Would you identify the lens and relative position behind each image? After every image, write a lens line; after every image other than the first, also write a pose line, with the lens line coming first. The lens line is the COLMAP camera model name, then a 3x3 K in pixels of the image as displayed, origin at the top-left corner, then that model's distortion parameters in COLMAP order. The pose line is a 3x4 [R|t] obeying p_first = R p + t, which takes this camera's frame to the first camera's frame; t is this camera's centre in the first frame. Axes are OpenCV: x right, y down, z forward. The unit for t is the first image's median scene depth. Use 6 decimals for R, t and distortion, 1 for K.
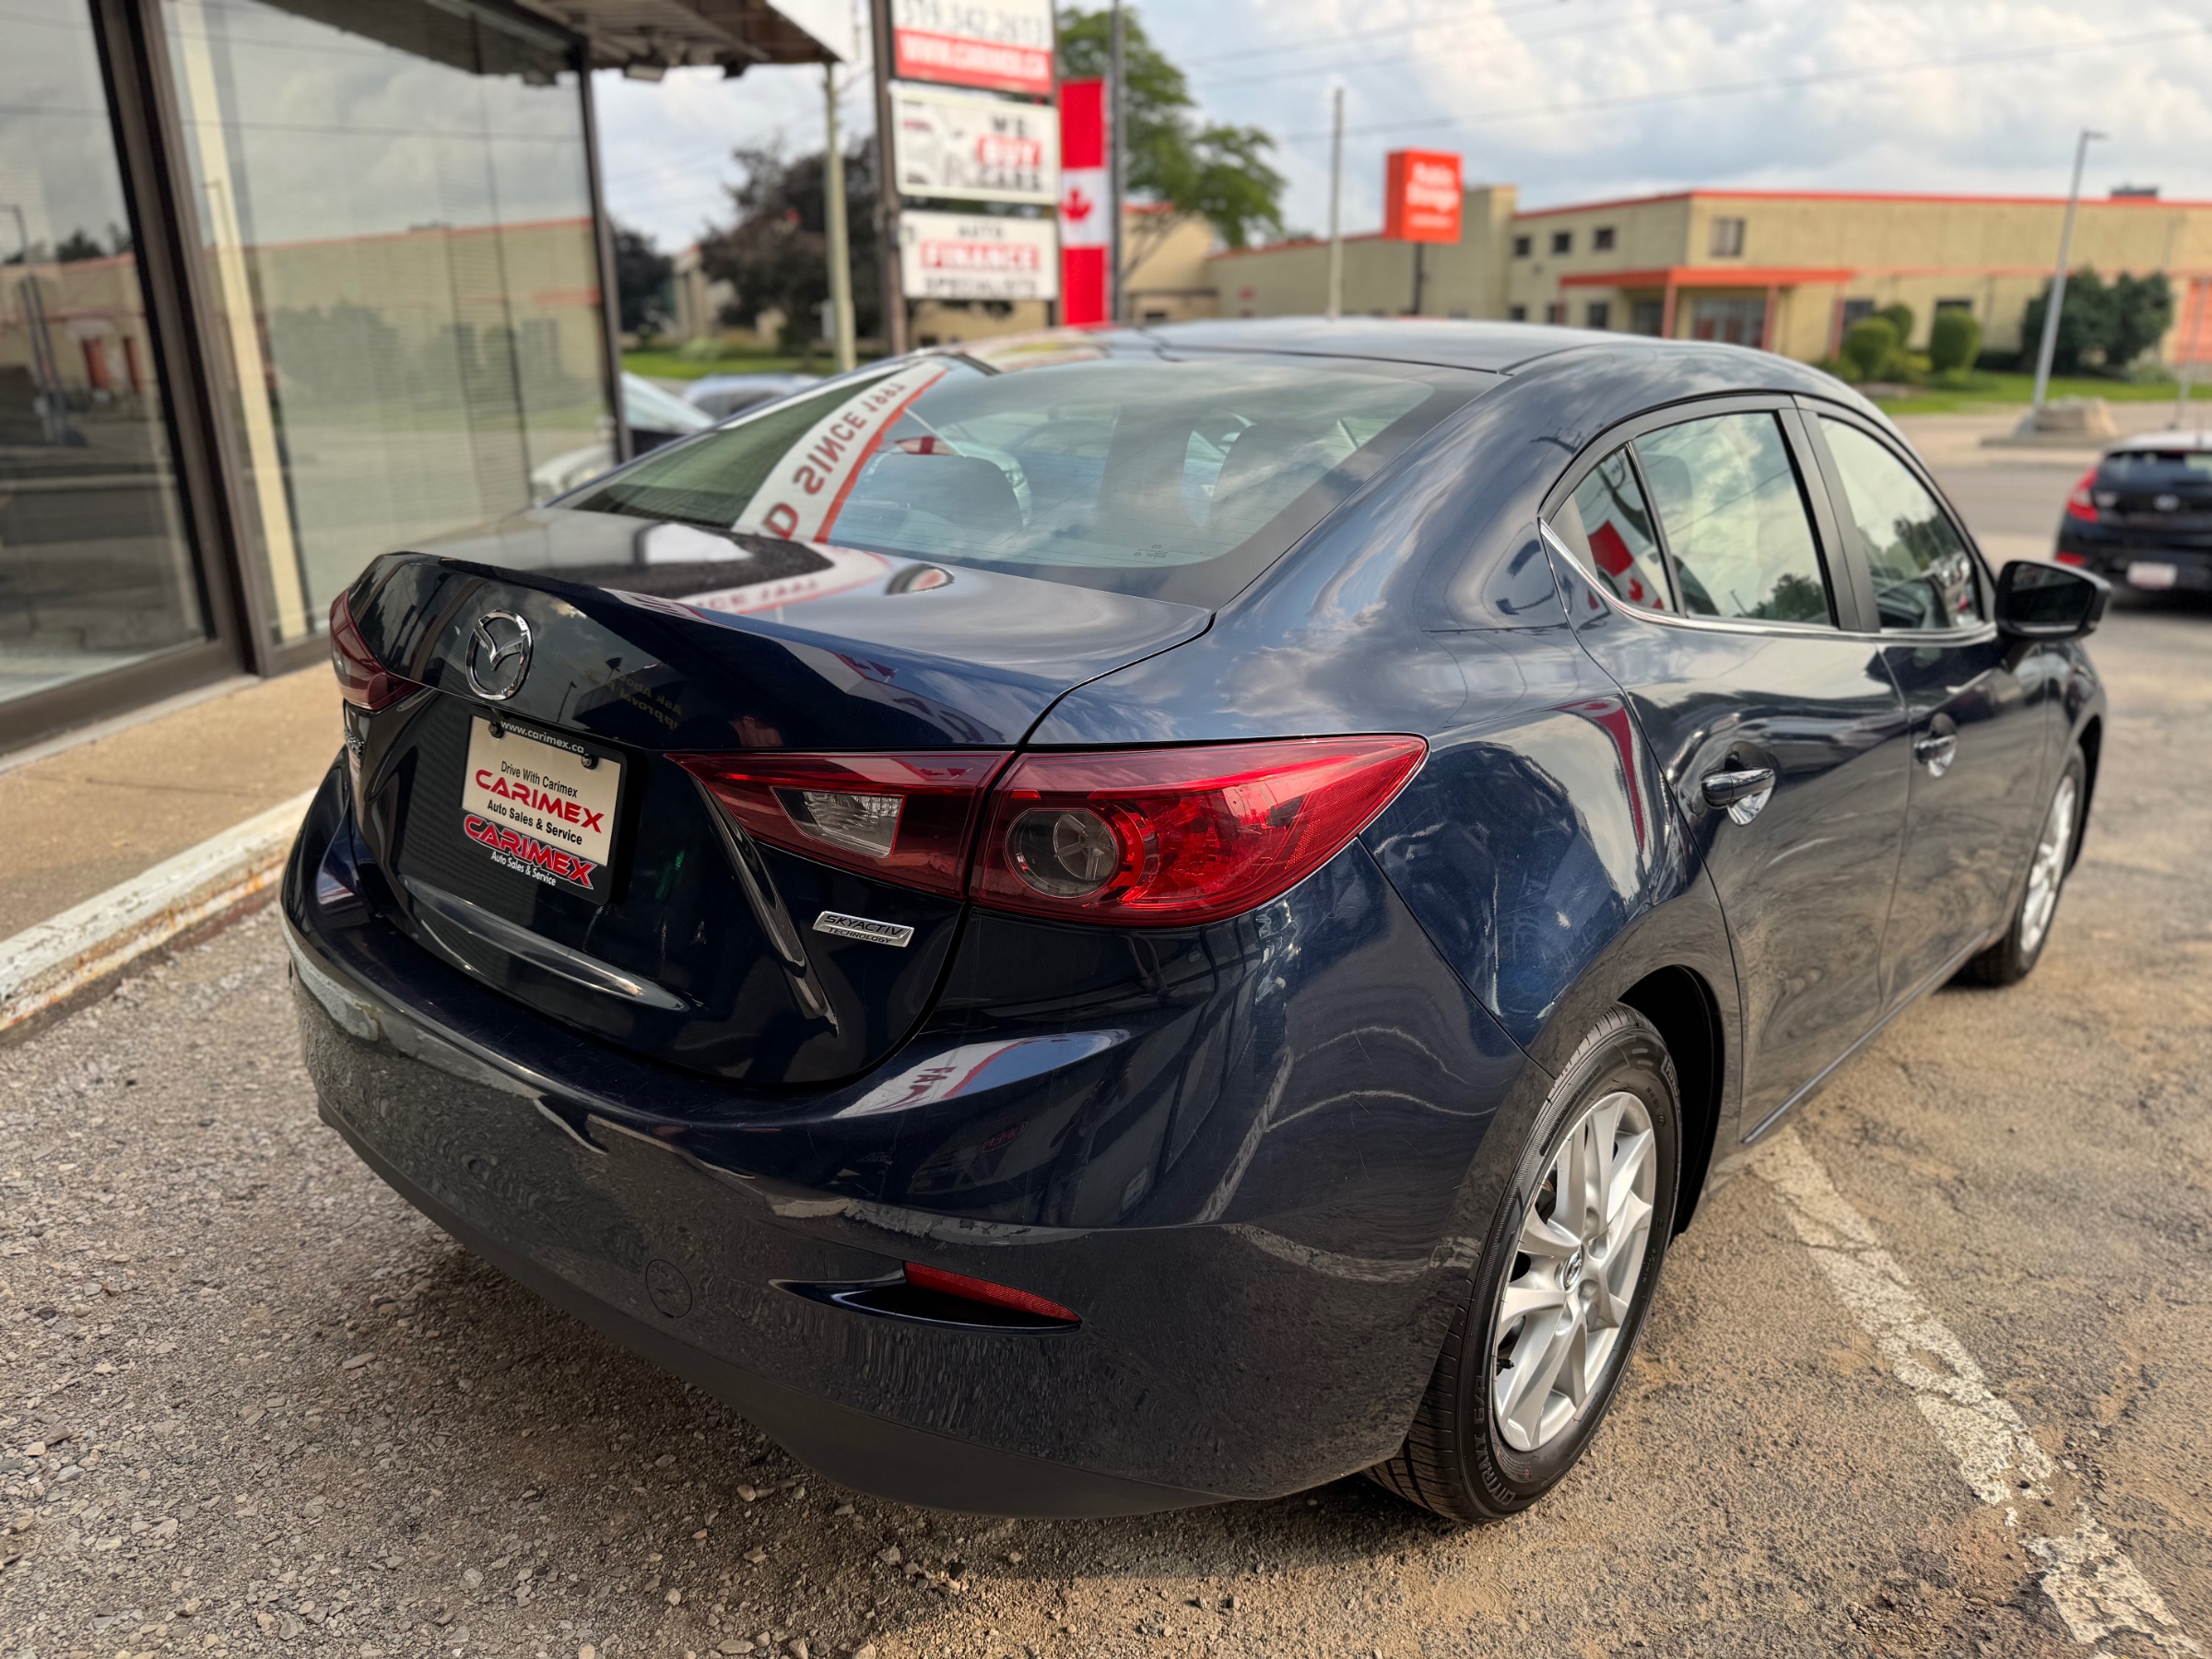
lens RADIAL K [[1609.3, 0, 1109.4], [0, 1609.3, 834.3], [0, 0, 1]] dist [0.017776, -0.017719]
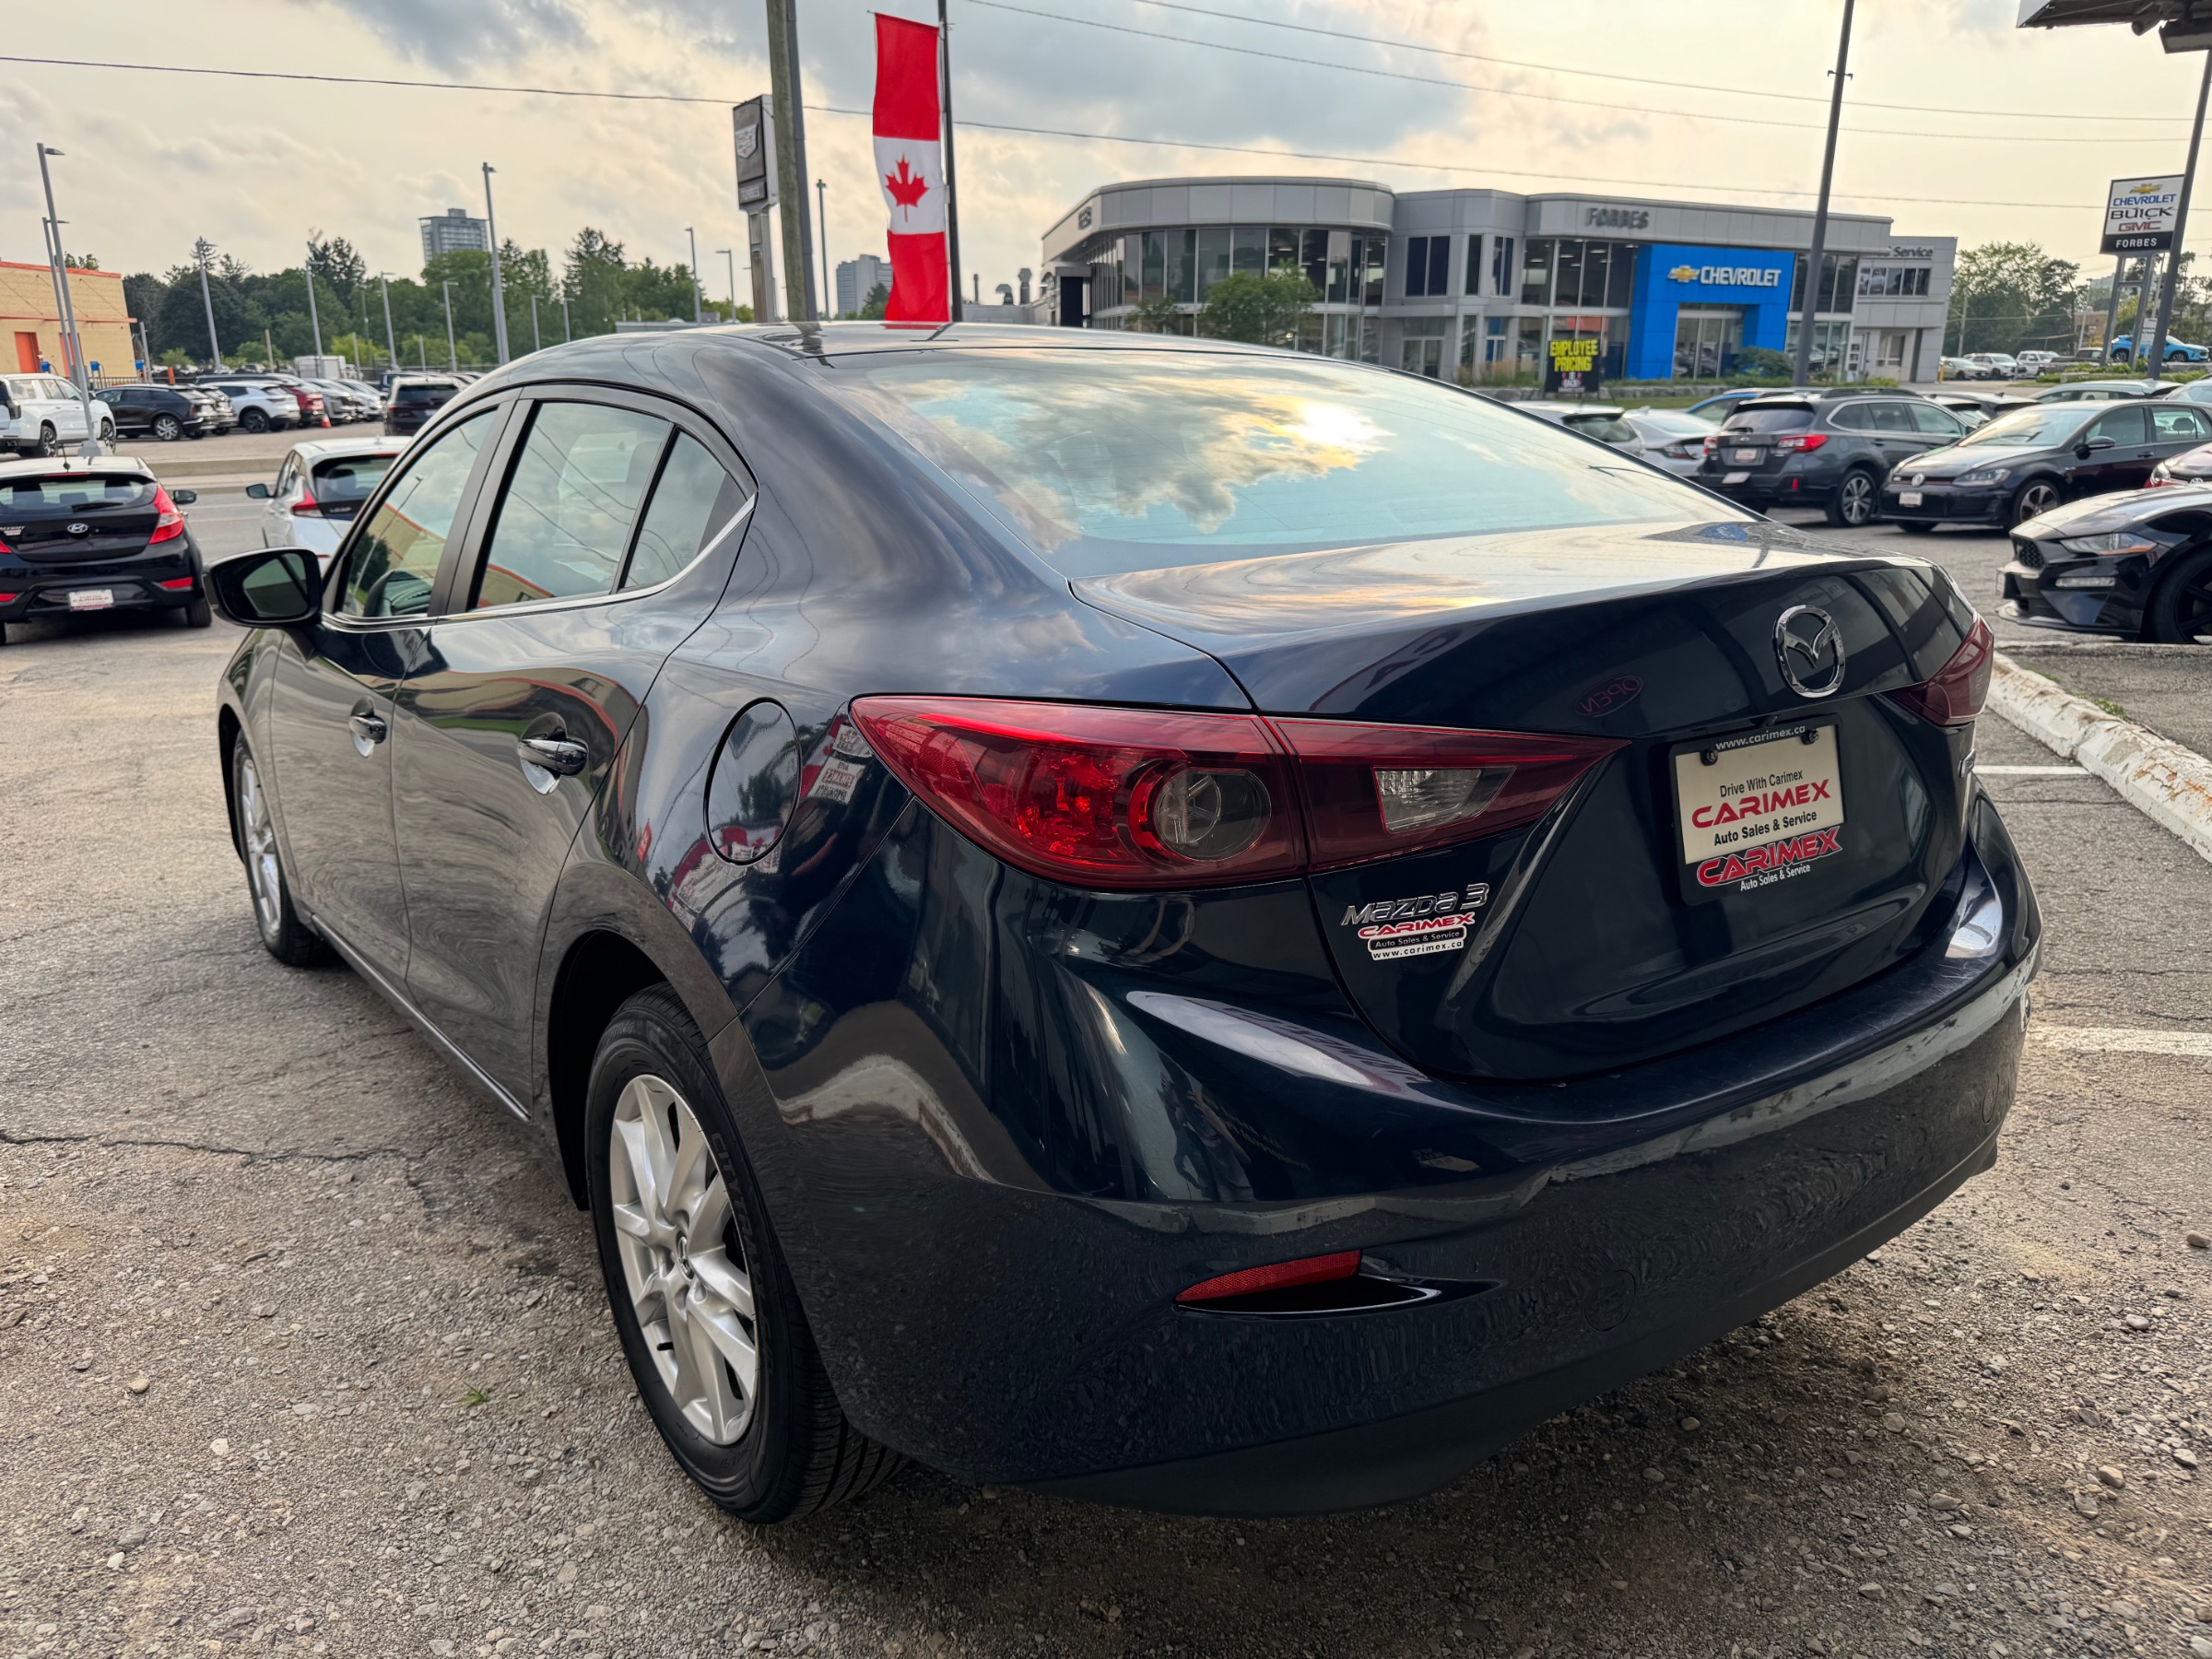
lens RADIAL K [[1609.3, 0, 1092.9], [0, 1609.3, 832.3], [0, 0, 1]] dist [0.017776, -0.017719]
pose [[0.228517, -0.270844, 0.935106, -1.286563], [0.287498, 0.936457, 0.200978, -0.298474], [-0.930121, 0.222914, 0.291863, 1.050308]]
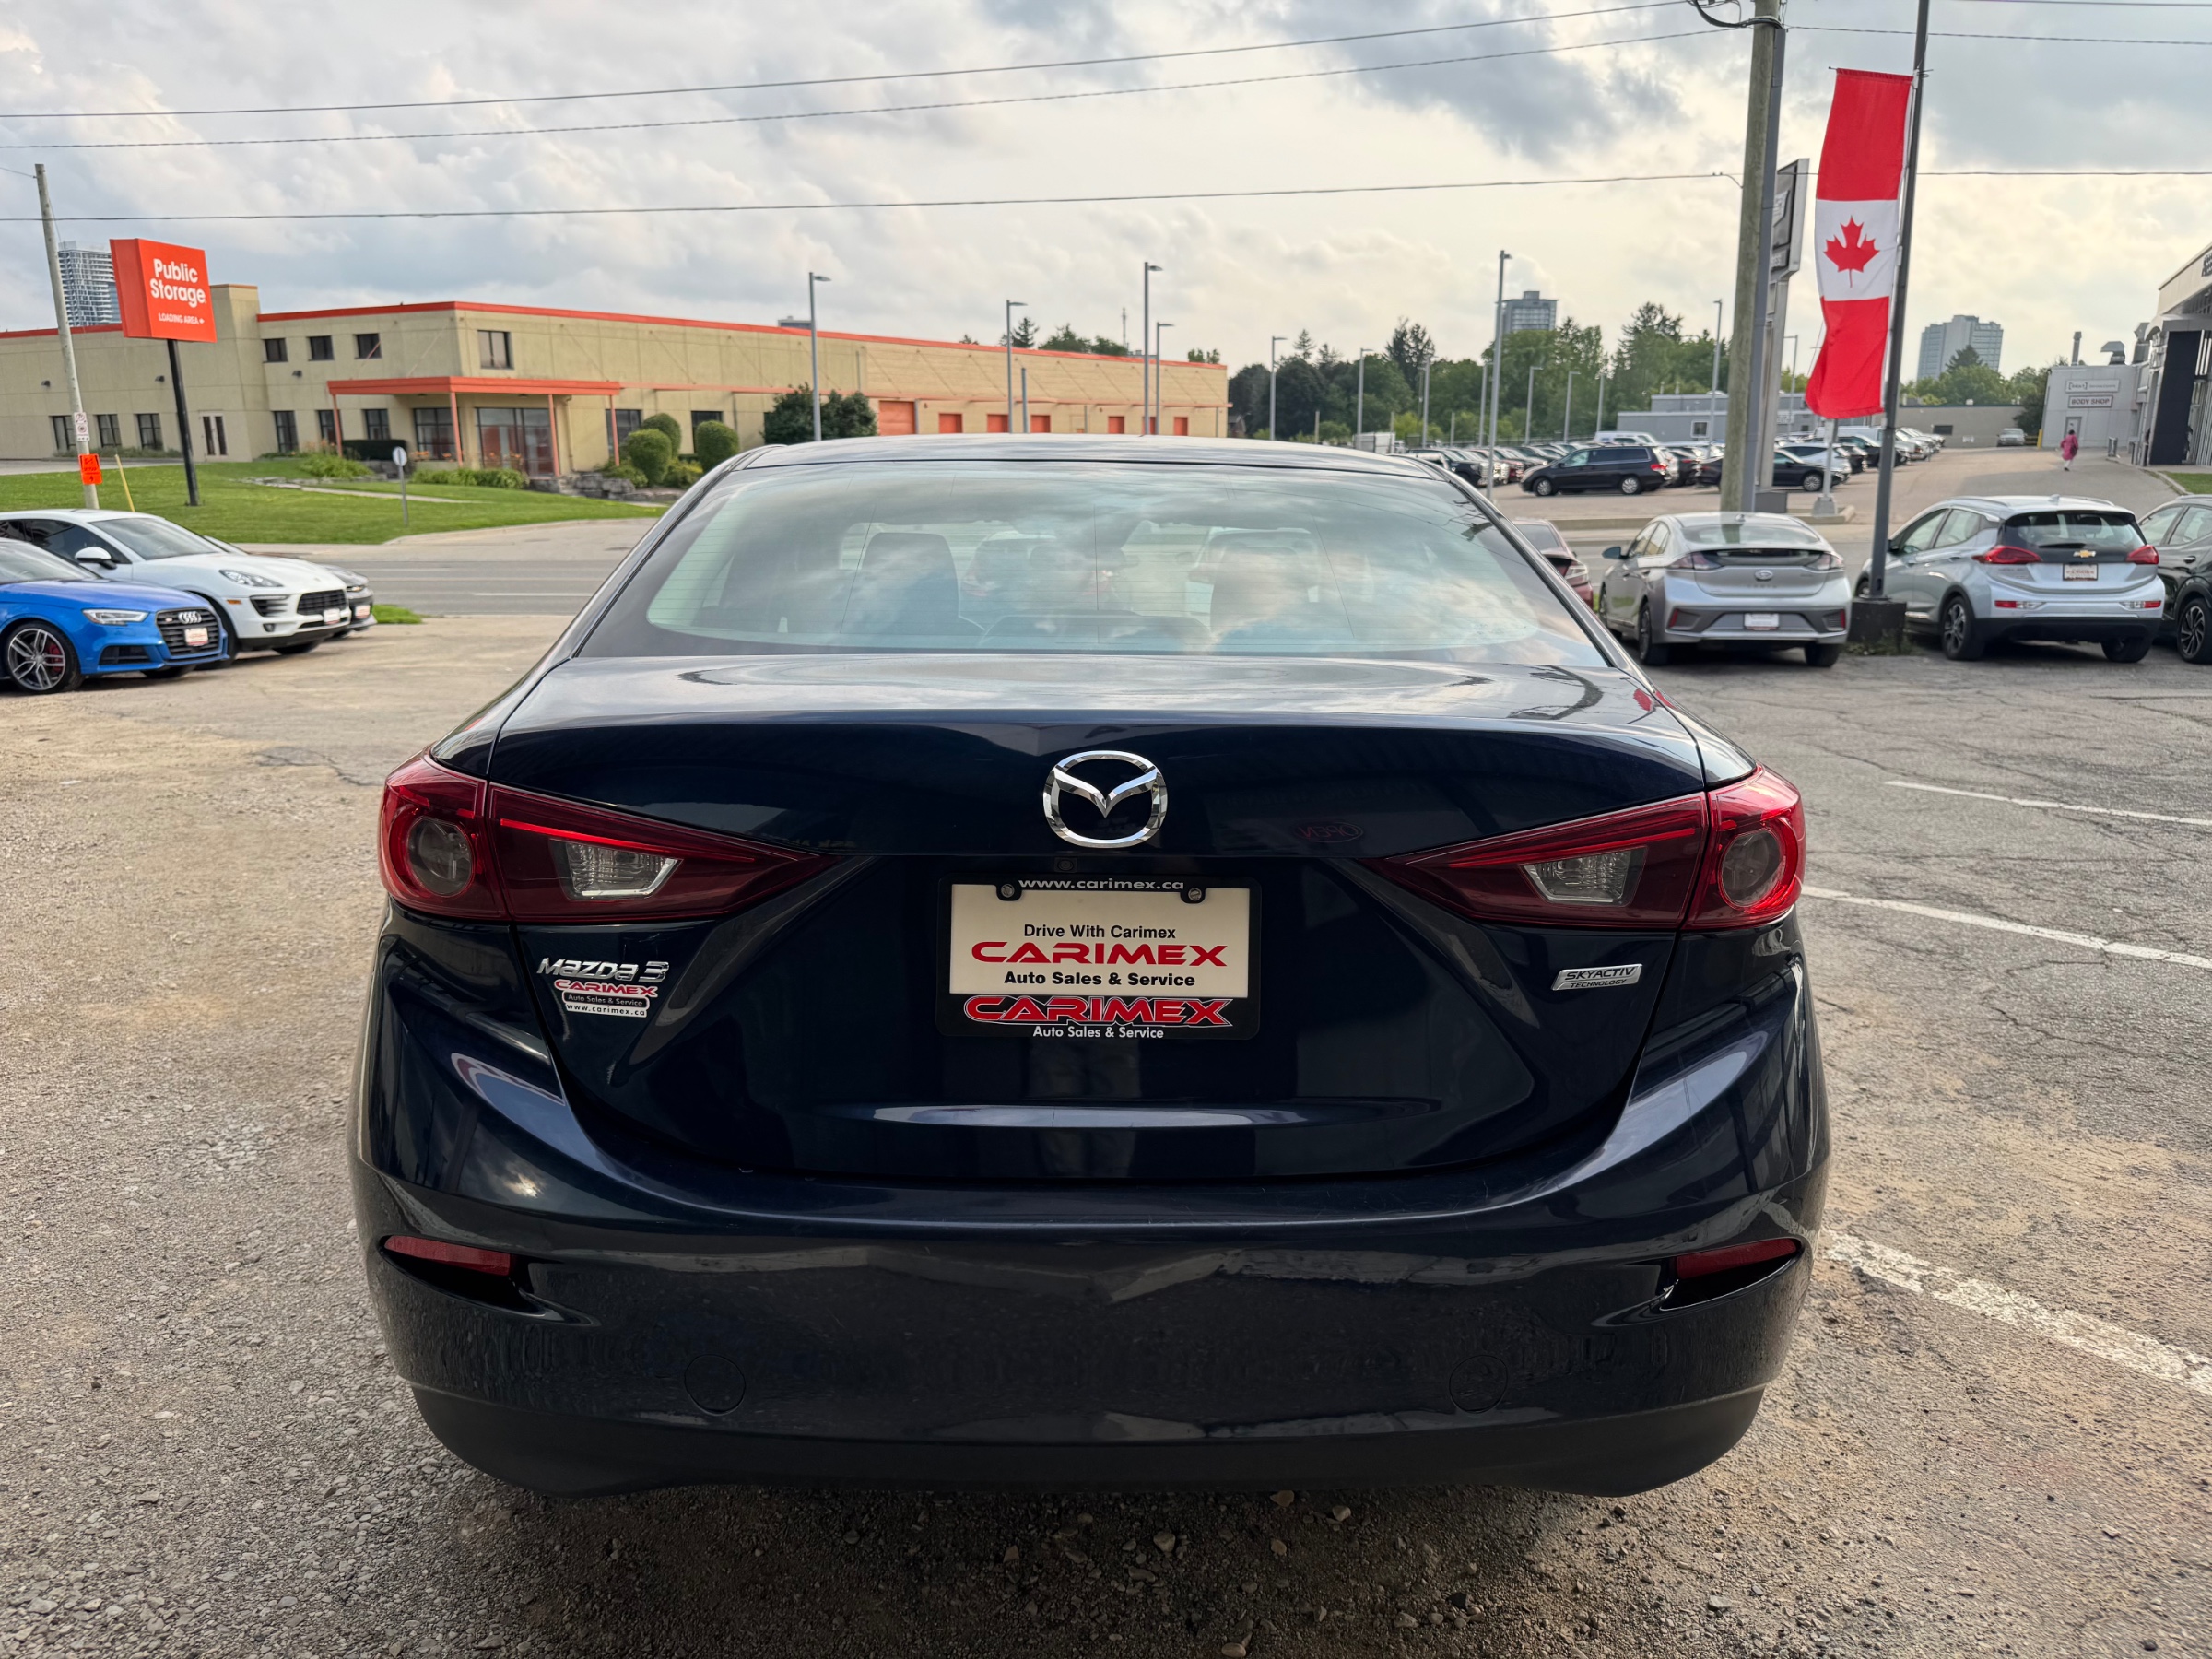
lens RADIAL K [[1609.3, 0, 1070.0], [0, 1609.3, 826.4], [0, 0, 1]] dist [0.017776, -0.017719]
pose [[0.747243, -0.157068, 0.645722, -0.899246], [0.199249, 0.979918, 0.007784, -0.097714], [-0.633977, 0.122843, 0.763533, 0.302704]]
